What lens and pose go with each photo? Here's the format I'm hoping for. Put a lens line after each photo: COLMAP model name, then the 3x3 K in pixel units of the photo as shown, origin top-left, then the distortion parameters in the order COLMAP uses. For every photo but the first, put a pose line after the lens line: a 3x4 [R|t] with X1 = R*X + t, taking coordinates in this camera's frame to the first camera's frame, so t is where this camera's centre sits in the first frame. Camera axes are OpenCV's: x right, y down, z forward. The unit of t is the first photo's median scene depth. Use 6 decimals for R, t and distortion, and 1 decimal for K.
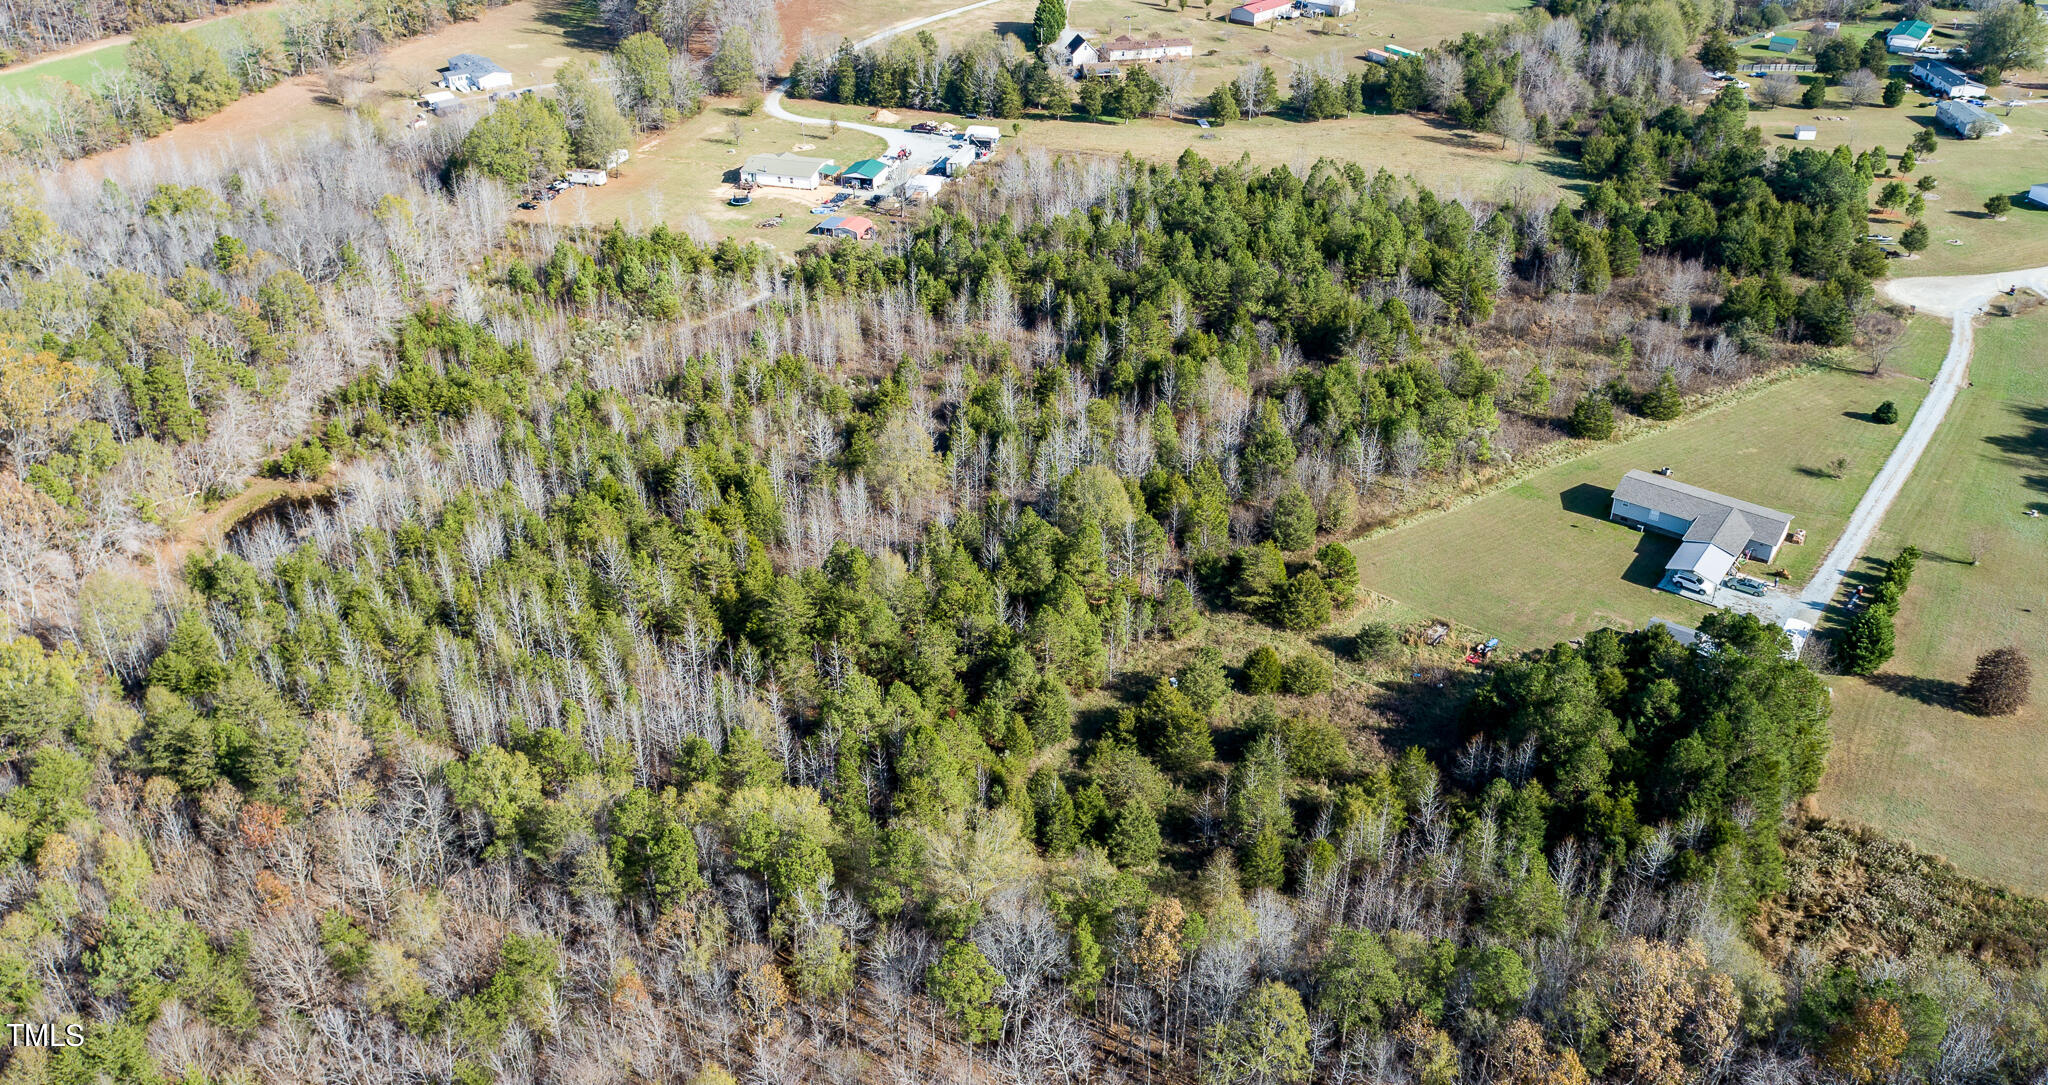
lens RADIAL K [[1460.7, 0, 1024.0], [0, 1460.7, 542.5], [0, 0, 1]] dist [-0.003509, 0.003076]
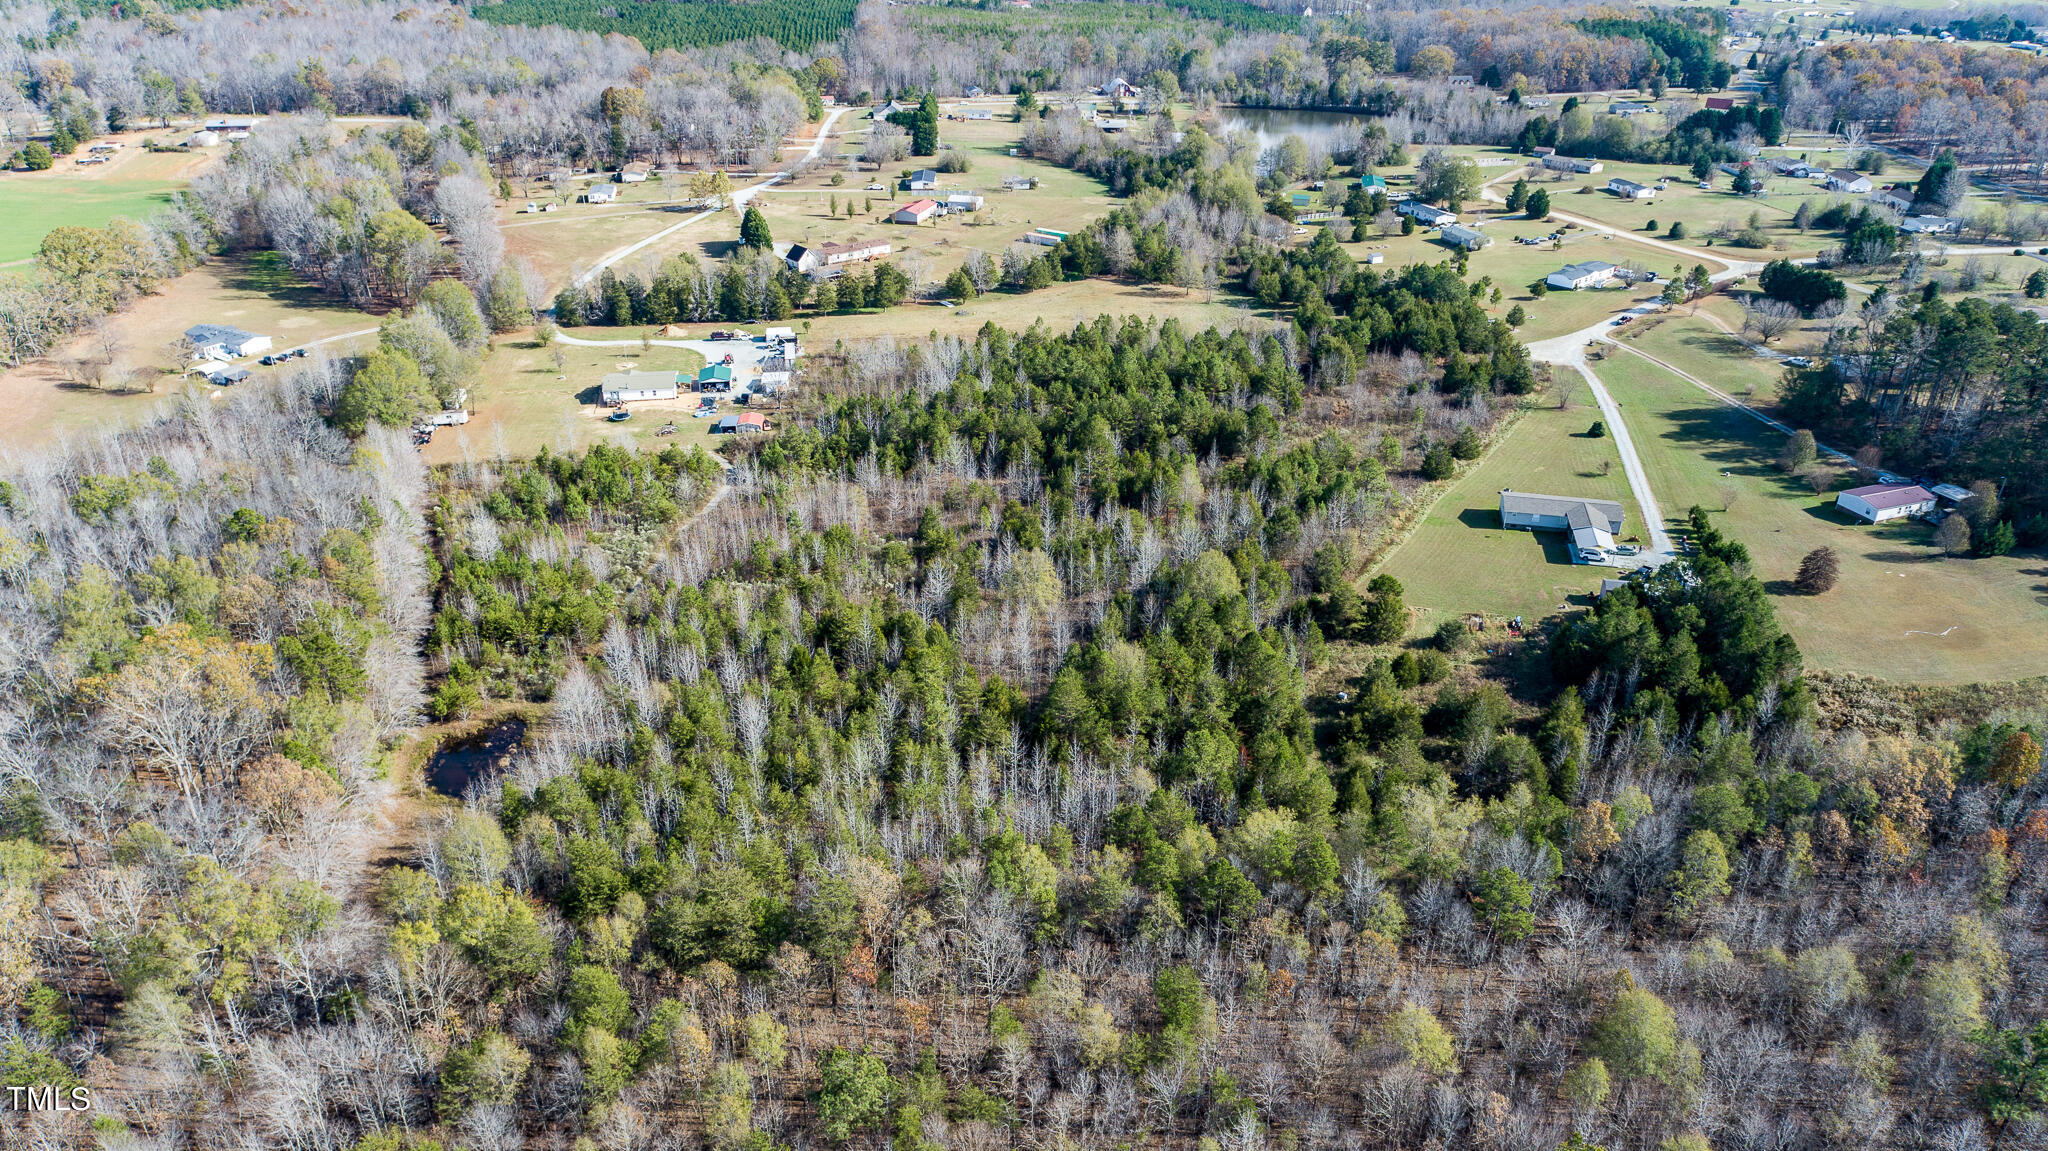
lens RADIAL K [[1341.5, 0, 1014.9], [0, 1341.5, 577.2], [0, 0, 1]] dist [-0.004808, 0.006671]
pose [[0.916655, -0.186758, 0.353361, -0.288233], [0.218228, 0.974562, -0.051033, -0.004277], [-0.334842, 0.123893, 0.934094, -0.006977]]
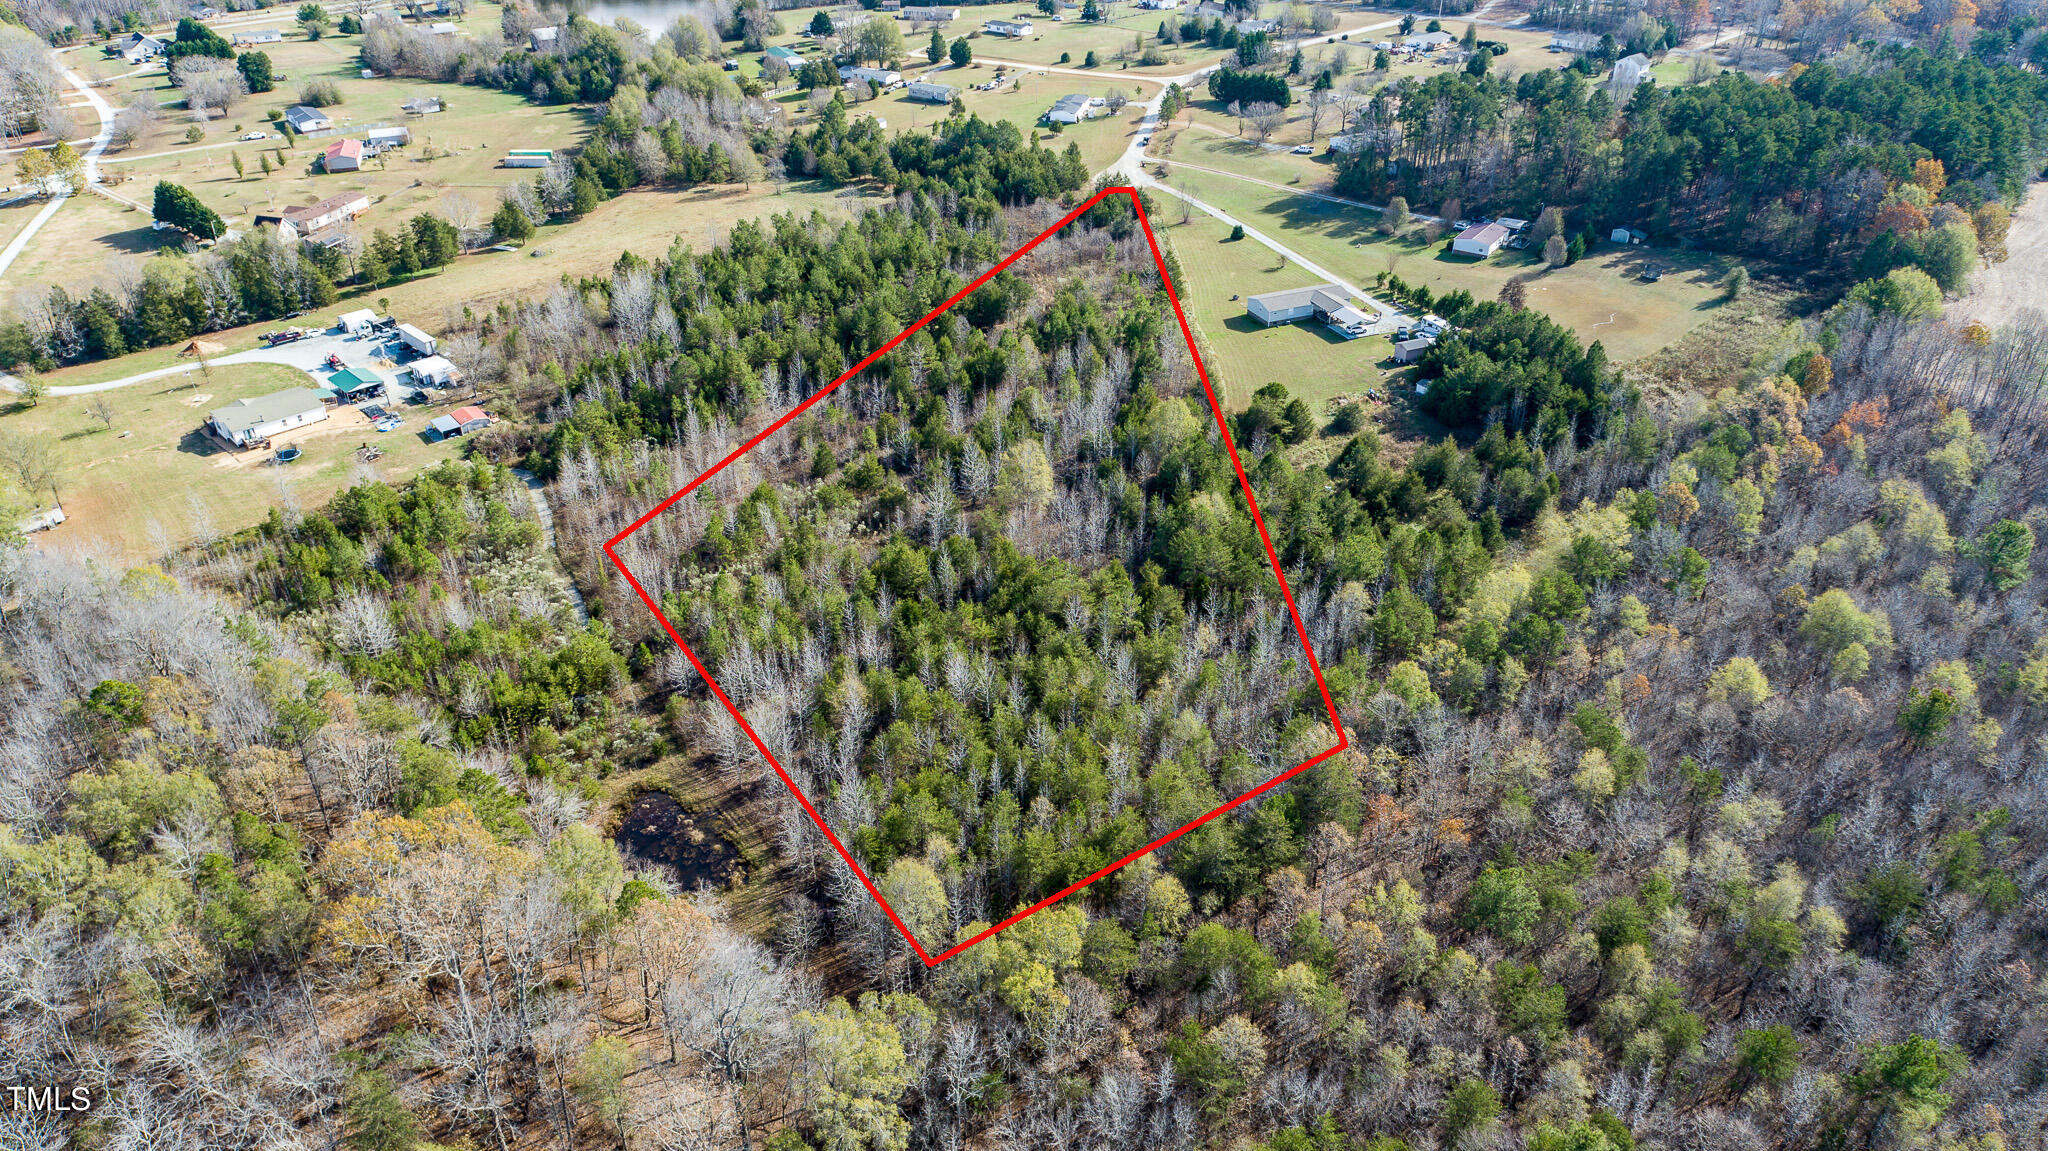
lens RADIAL K [[1341.5, 0, 1014.9], [0, 1341.5, 577.2], [0, 0, 1]] dist [-0.004808, 0.006671]
pose [[0.526673, -0.462525, 0.713223, -0.541702], [0.471806, 0.856975, 0.207348, -0.129693], [-0.707117, 0.227298, 0.669567, 0.182787]]
